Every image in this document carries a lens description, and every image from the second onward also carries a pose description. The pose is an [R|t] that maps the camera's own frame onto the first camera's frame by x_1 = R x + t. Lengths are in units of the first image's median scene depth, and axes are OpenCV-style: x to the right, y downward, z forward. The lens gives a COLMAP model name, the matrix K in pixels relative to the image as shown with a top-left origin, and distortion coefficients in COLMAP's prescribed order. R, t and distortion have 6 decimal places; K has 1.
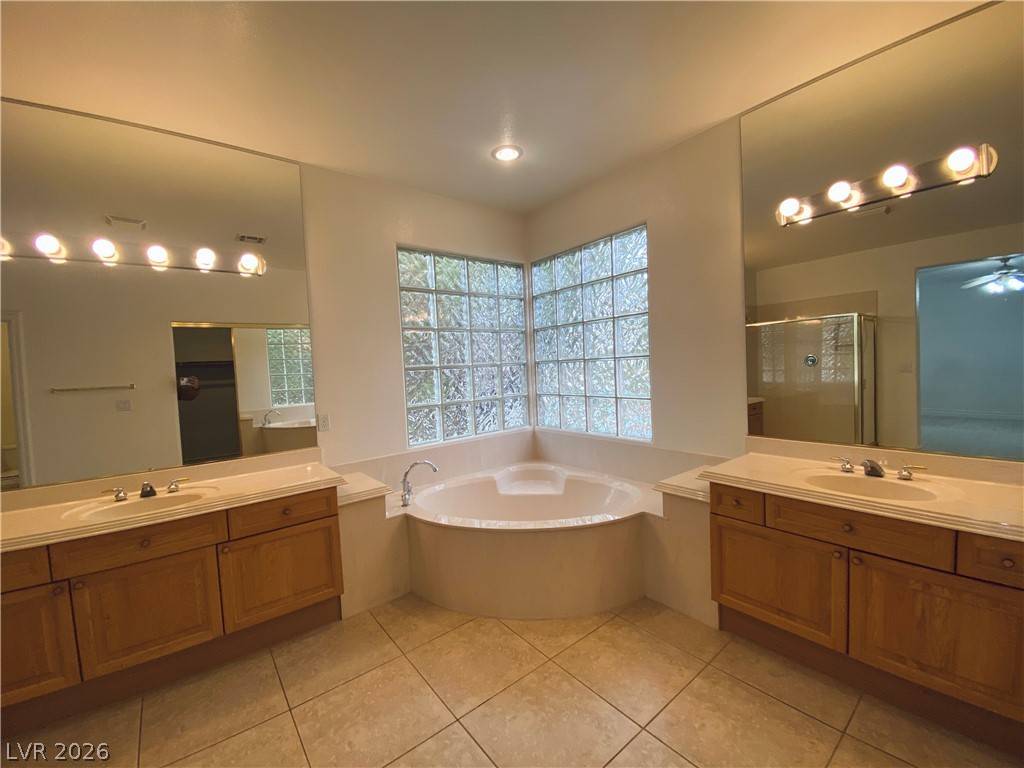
lens RADIAL K [[416.1, 0, 510.0], [0, 416.1, 376.7], [0, 0, 1]] dist [0.023587, -0.021186]
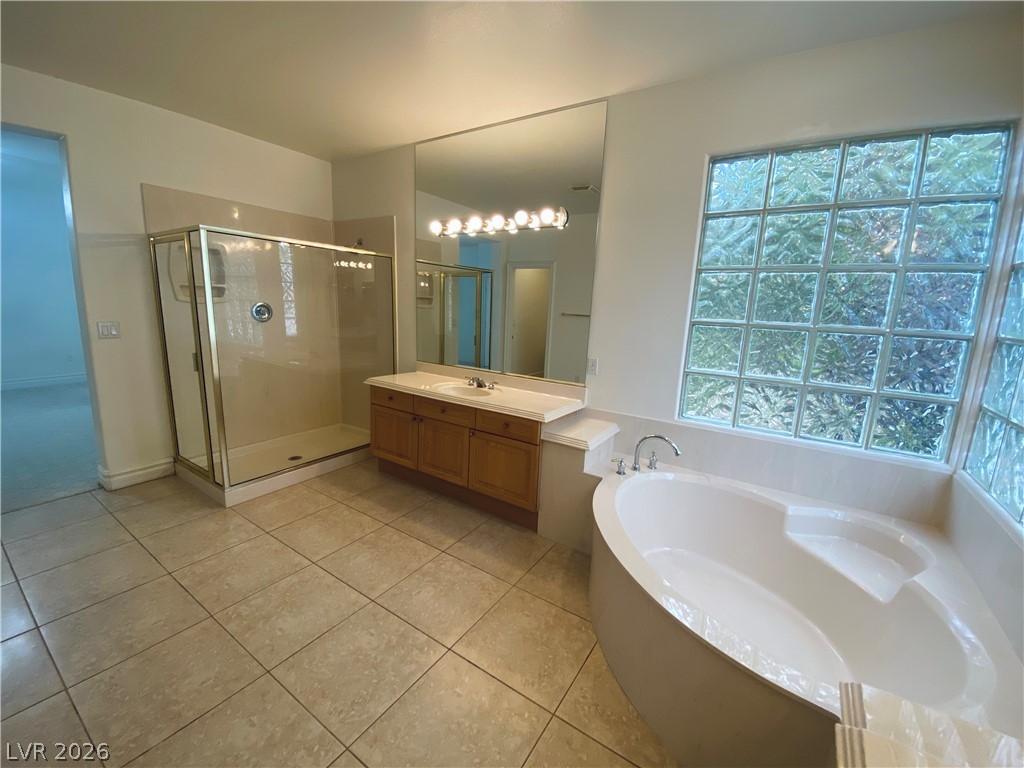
lens RADIAL K [[416.1, 0, 510.0], [0, 416.1, 376.7], [0, 0, 1]] dist [0.023587, -0.021186]
pose [[0.304582, 0.221176, -0.926451, 0.399452], [-0.081550, 0.975150, 0.205992, -0.052764], [0.948989, 0.012811, 0.315050, 0.414900]]
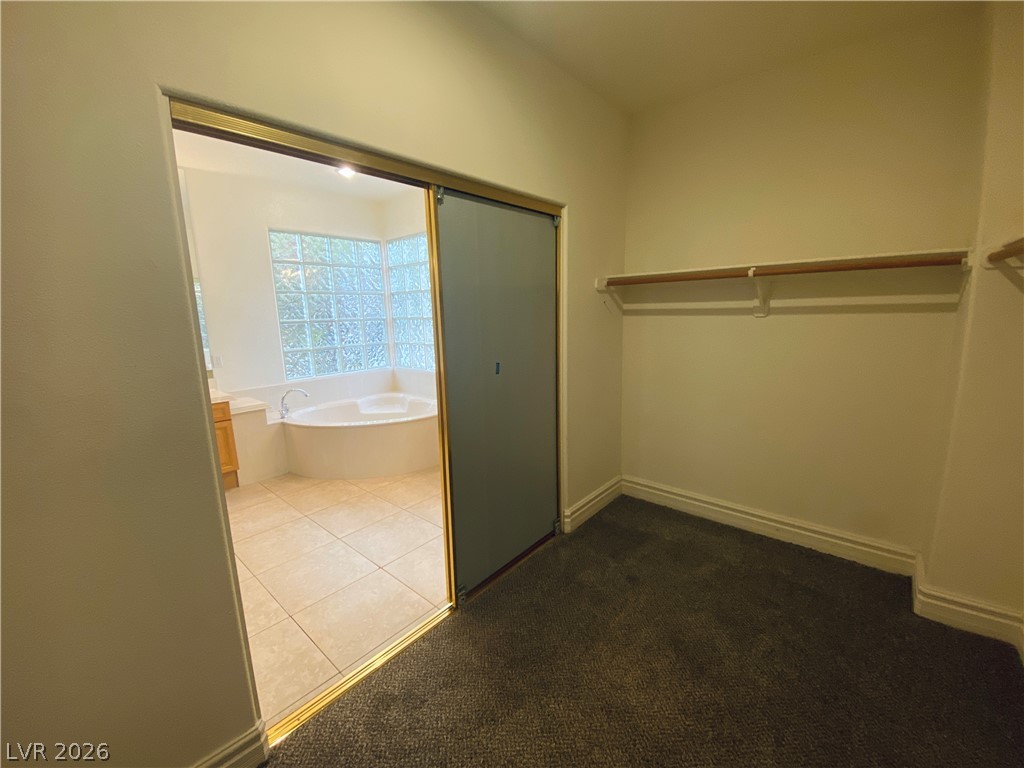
lens RADIAL K [[418.6, 0, 512.0], [0, 418.6, 384.0], [0, 0, 1]] dist [0.009635, -0.022090]
pose [[0.982536, -0.011458, 0.185718, 0.225134], [-0.012936, 0.991481, 0.129610, -0.006926], [-0.185621, -0.129749, 0.974018, -0.473746]]
